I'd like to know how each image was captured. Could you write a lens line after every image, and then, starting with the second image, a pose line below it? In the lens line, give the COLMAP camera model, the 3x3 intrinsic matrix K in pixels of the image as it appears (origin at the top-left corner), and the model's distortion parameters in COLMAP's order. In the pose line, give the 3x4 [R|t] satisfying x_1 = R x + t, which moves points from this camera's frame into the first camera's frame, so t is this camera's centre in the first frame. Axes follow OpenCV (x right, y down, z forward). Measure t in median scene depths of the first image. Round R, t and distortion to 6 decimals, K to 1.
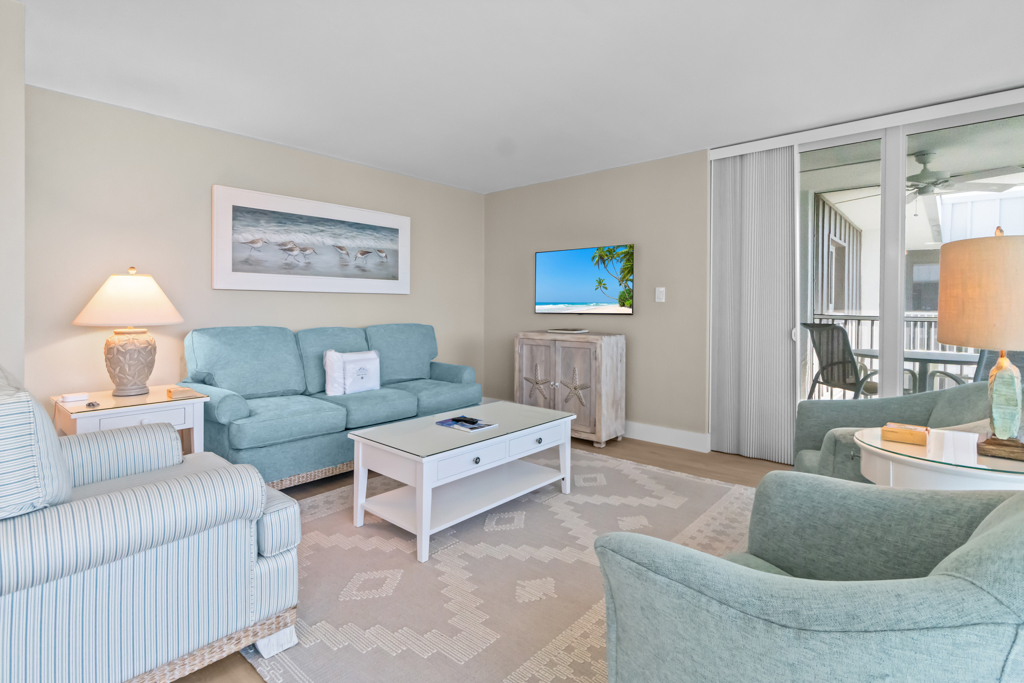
lens RADIAL K [[518.5, 0, 501.2], [0, 518.5, 307.5], [0, 0, 1]] dist [0.003077, -0.000542]
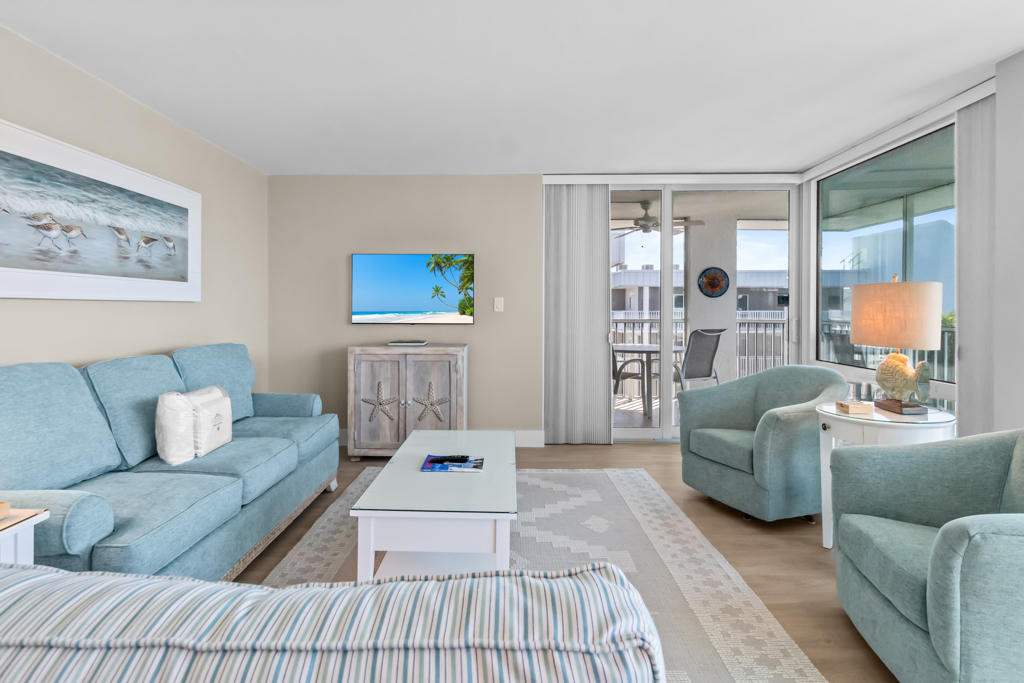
lens RADIAL K [[518.5, 0, 501.2], [0, 518.5, 307.5], [0, 0, 1]] dist [0.003077, -0.000542]
pose [[0.750958, -0.003418, 0.660341, -0.380695], [0.002809, 0.999994, 0.001982, -0.020191], [-0.660344, 0.000366, 0.750963, 0.212780]]
